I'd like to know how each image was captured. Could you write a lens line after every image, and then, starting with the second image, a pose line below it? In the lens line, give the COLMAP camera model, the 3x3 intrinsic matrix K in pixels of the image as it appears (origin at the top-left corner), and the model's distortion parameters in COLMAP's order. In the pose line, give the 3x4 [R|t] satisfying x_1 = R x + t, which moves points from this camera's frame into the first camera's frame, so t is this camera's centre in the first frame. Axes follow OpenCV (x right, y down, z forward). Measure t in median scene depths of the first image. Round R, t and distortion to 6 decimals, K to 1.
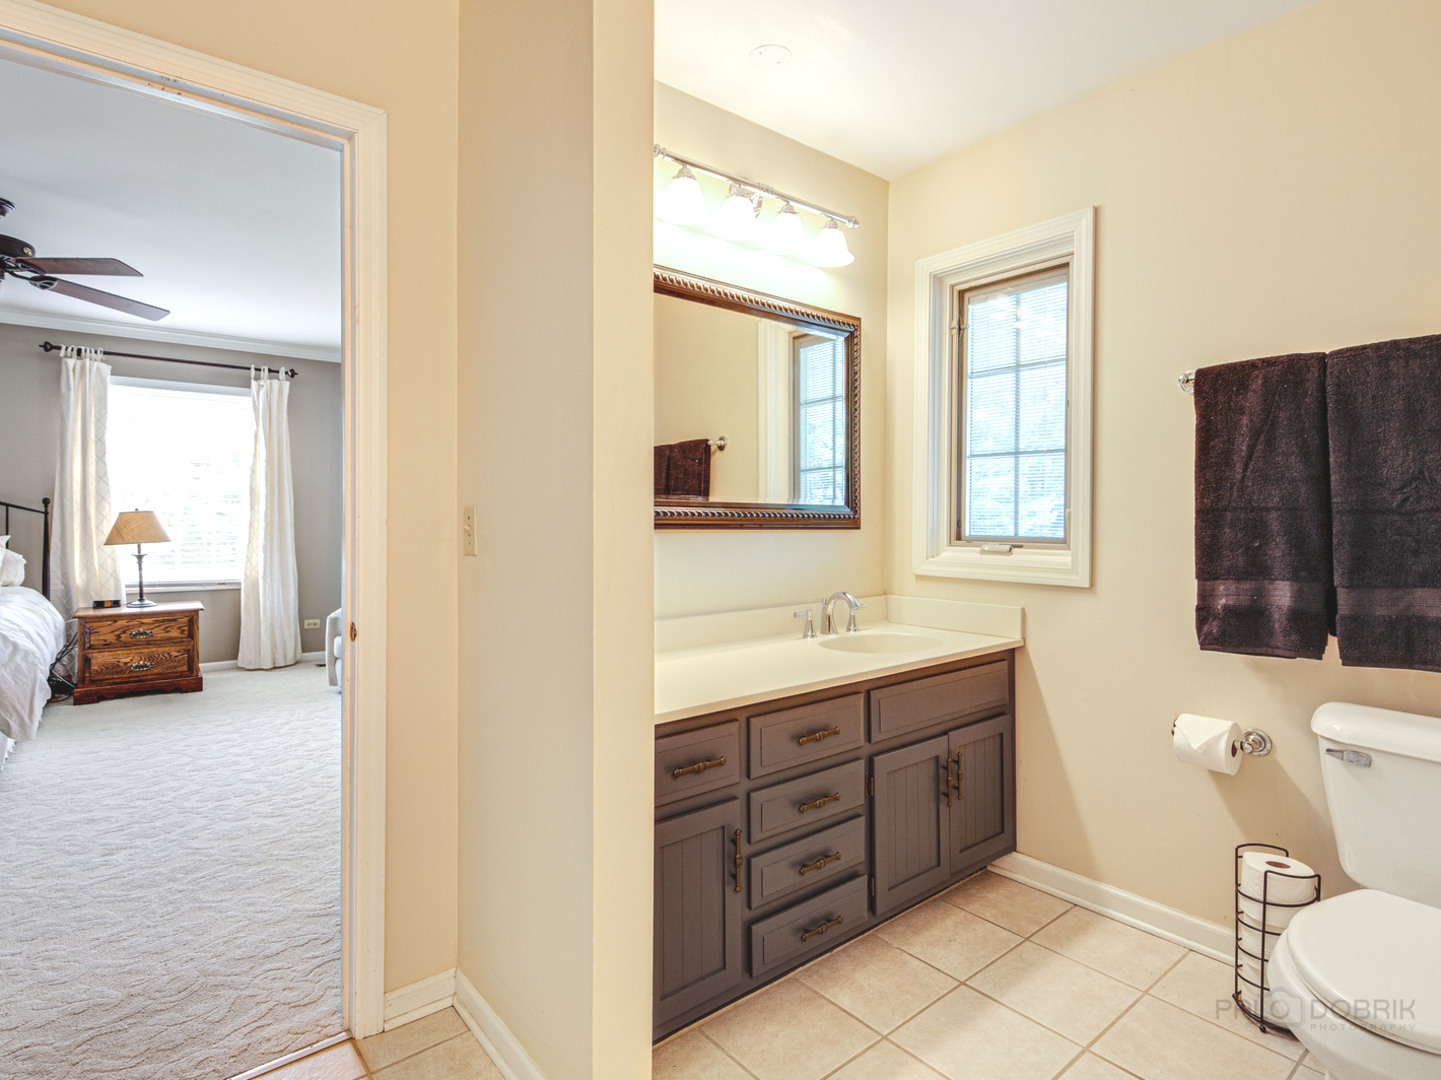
lens RADIAL K [[764.8, 0, 722.7], [0, 764.8, 523.4], [0, 0, 1]] dist [0.000101, 0.000064]
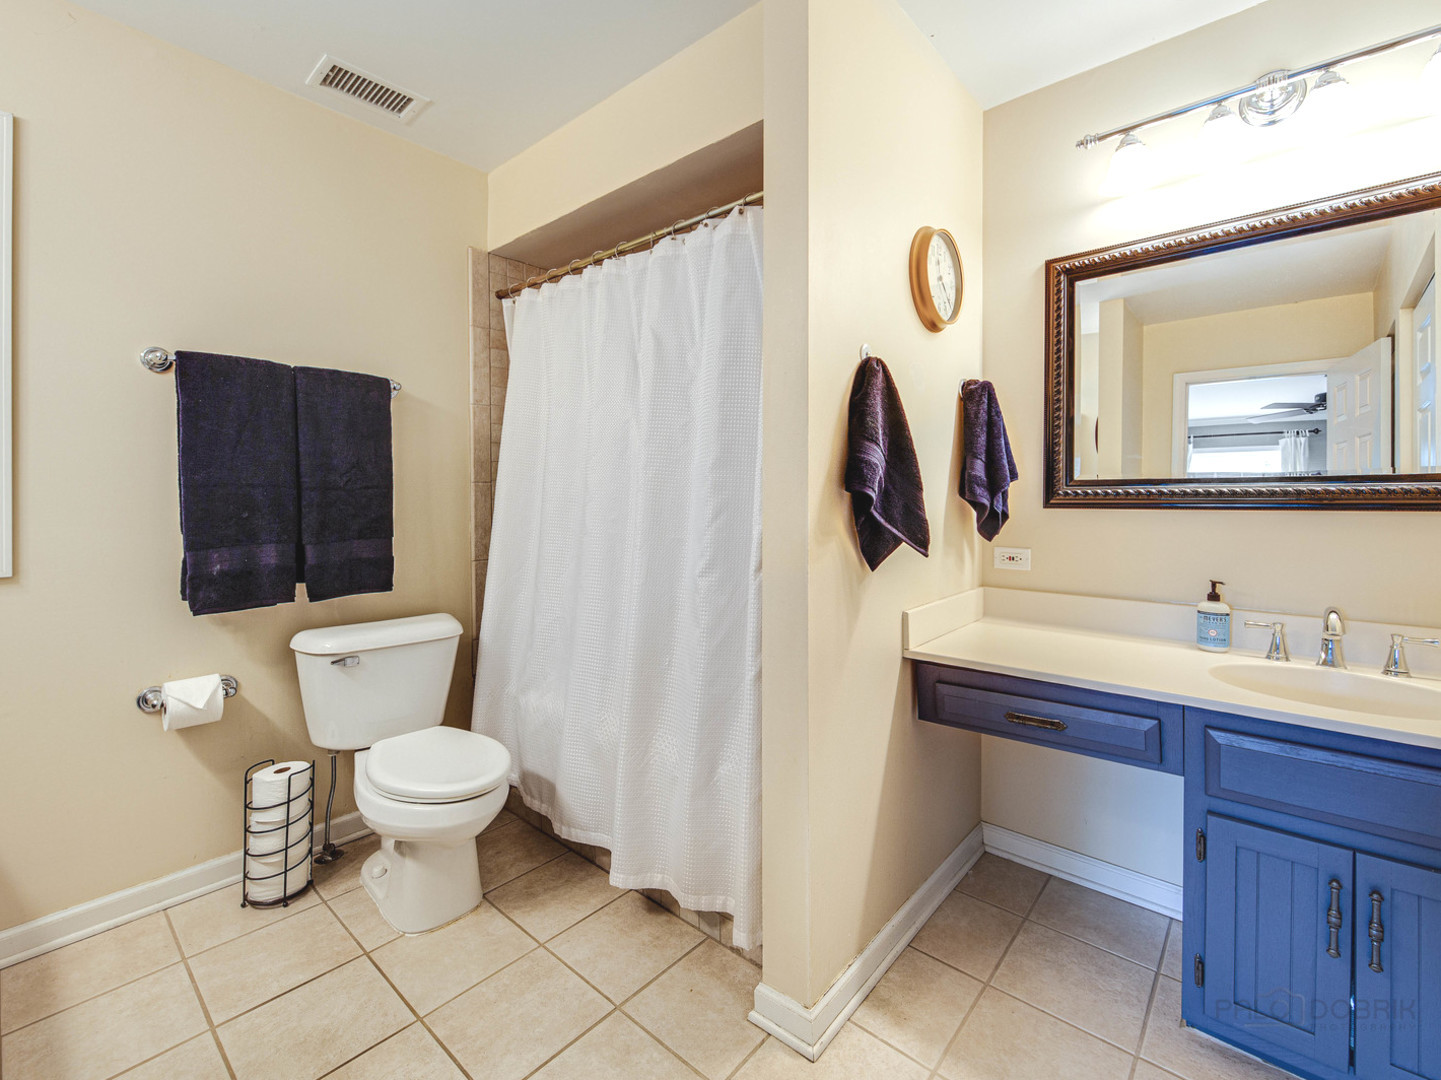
lens RADIAL K [[642.8, 0, 723.1], [0, 642.8, 509.6], [0, 0, 1]] dist [-0.001444, -0.000401]
pose [[-0.159625, -0.019987, 0.986975, -0.409964], [0.007459, 0.999742, 0.021452, 0.002971], [-0.987150, 0.010786, -0.159434, 0.444236]]
